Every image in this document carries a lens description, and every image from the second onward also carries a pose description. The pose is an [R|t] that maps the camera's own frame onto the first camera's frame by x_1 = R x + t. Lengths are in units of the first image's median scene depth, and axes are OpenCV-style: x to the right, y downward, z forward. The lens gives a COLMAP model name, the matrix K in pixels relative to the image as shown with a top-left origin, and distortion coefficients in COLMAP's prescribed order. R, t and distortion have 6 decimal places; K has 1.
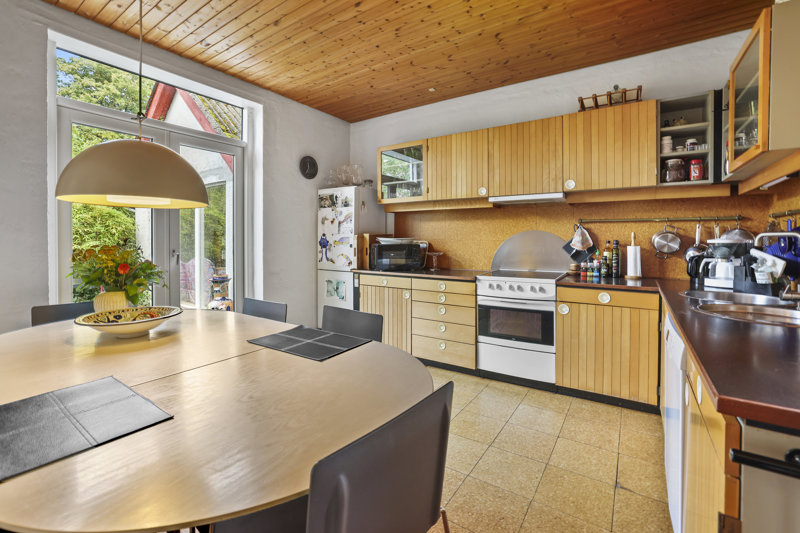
lens RADIAL K [[344.1, 0, 397.8], [0, 344.1, 250.3], [0, 0, 1]] dist [-0.061094, 0.017903]
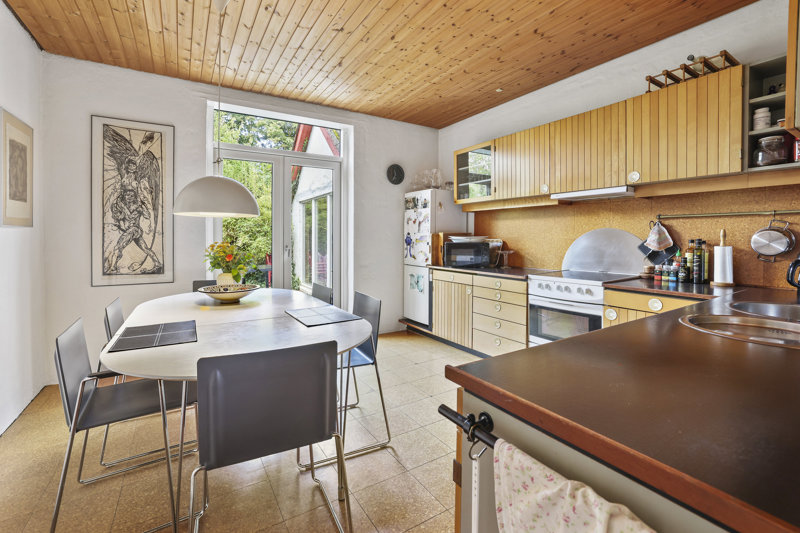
lens RADIAL K [[344.1, 0, 397.8], [0, 344.1, 250.3], [0, 0, 1]] dist [-0.061094, 0.017903]
pose [[0.915307, 0.014684, -0.402490, 0.277389], [-0.012157, 0.999887, 0.008834, -0.000311], [0.402574, -0.003193, 0.915382, -0.055297]]
